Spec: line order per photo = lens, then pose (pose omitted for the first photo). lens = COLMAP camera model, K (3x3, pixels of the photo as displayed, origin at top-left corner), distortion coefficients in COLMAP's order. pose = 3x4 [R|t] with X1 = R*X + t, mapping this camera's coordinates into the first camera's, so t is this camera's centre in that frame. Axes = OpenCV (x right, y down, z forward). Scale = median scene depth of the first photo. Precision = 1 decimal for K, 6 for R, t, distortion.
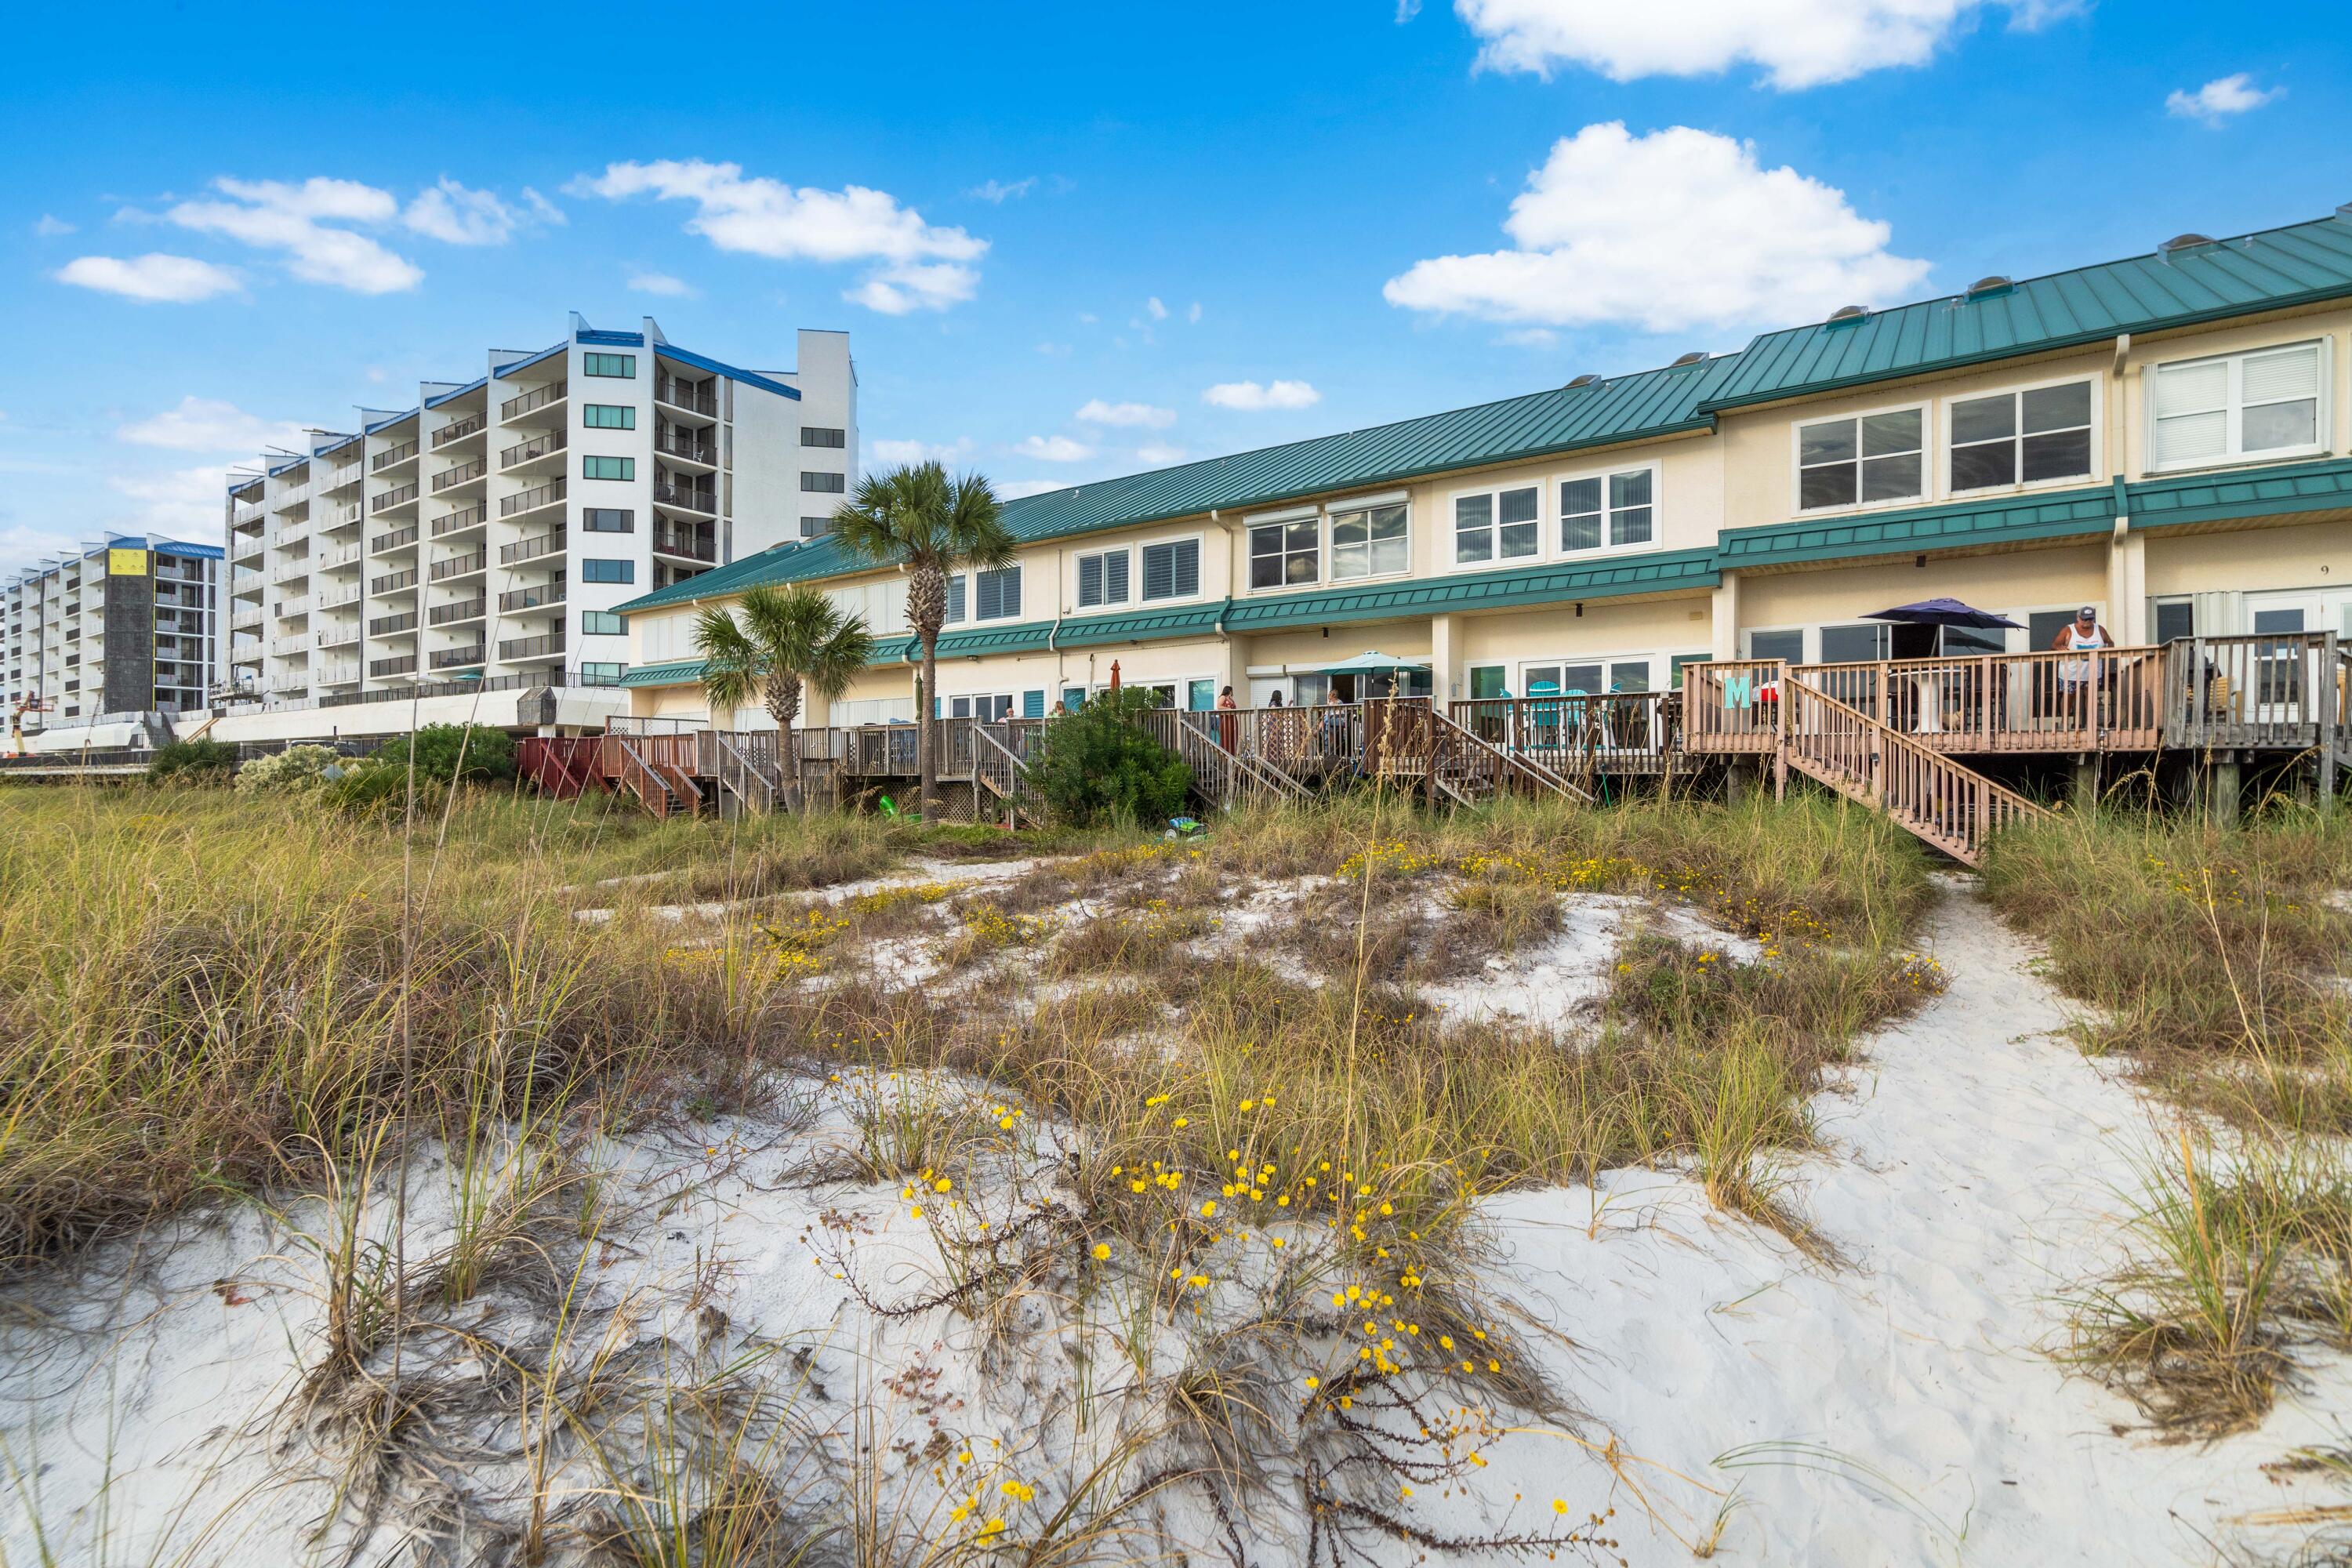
lens RADIAL K [[1086.4, 0, 1172.8], [0, 1086.4, 799.8], [0, 0, 1]] dist [-0.008680, 0.003512]
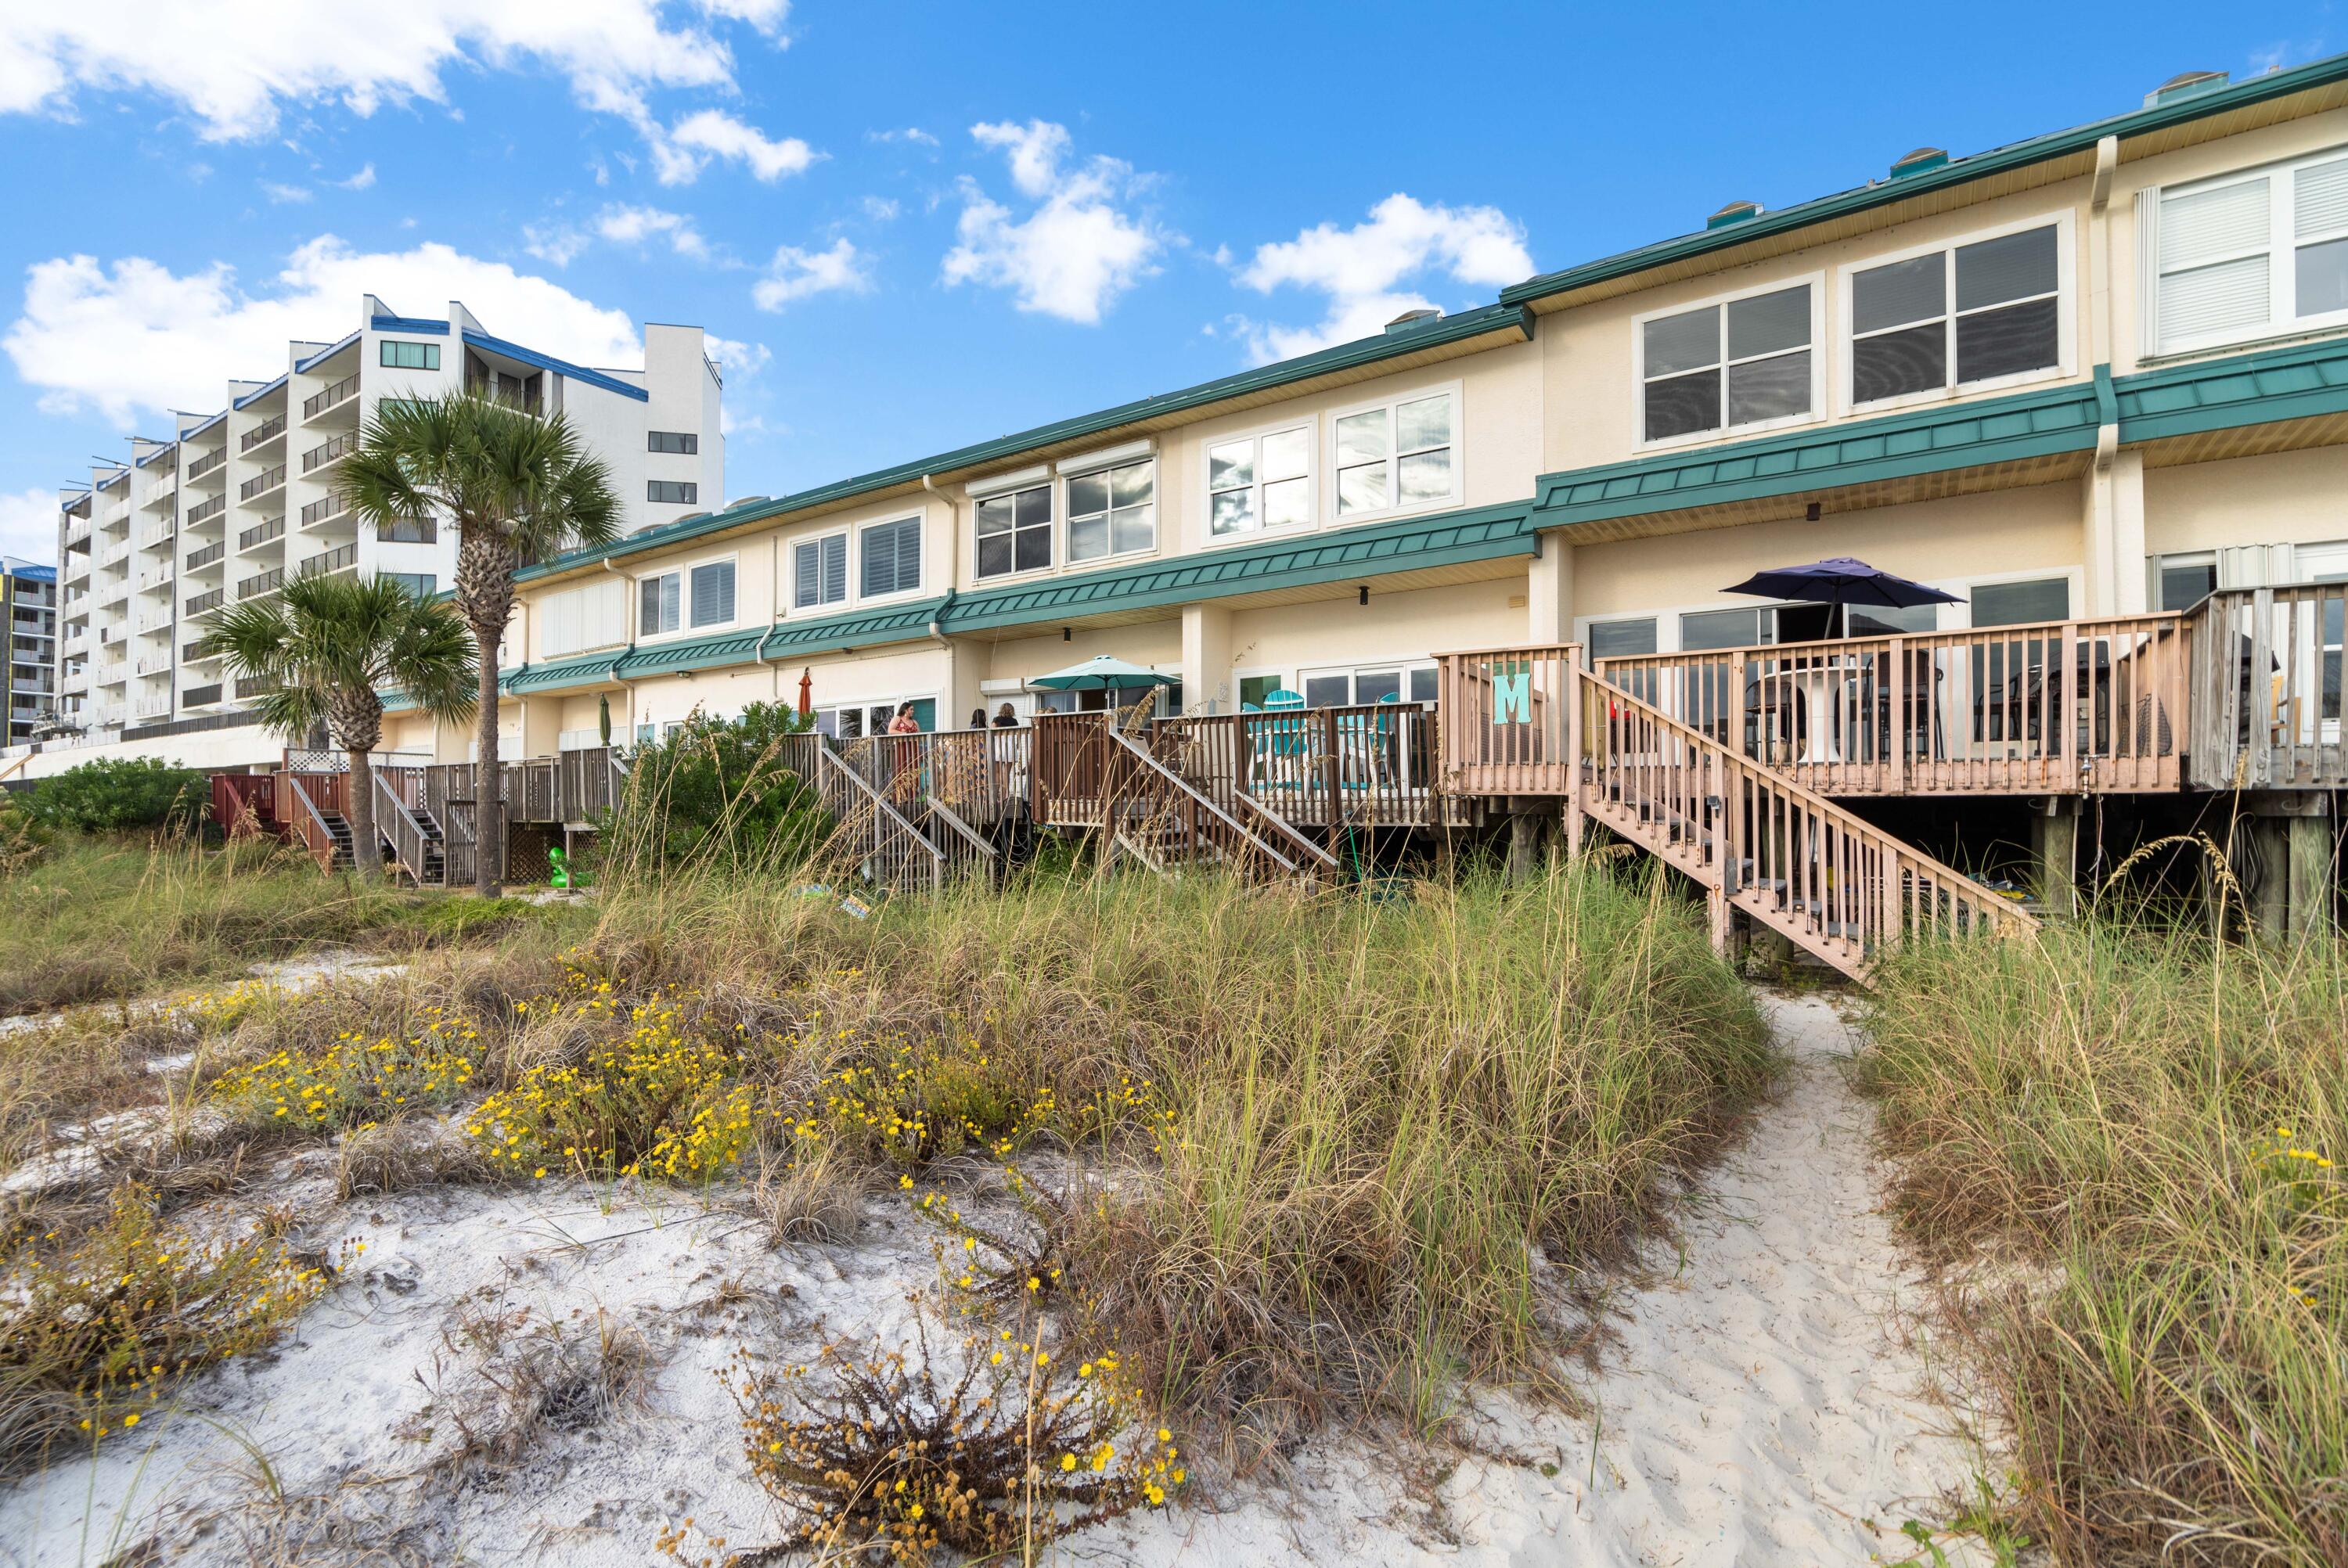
lens RADIAL K [[1084.4, 0, 1177.8], [0, 1084.4, 819.6], [0, 0, 1]] dist [-0.008680, 0.003512]
pose [[0.999832, -0.002141, 0.018210, 0.267568], [0.002416, 0.999883, -0.015103, -0.017218], [-0.018176, 0.015144, 0.999720, 0.318556]]
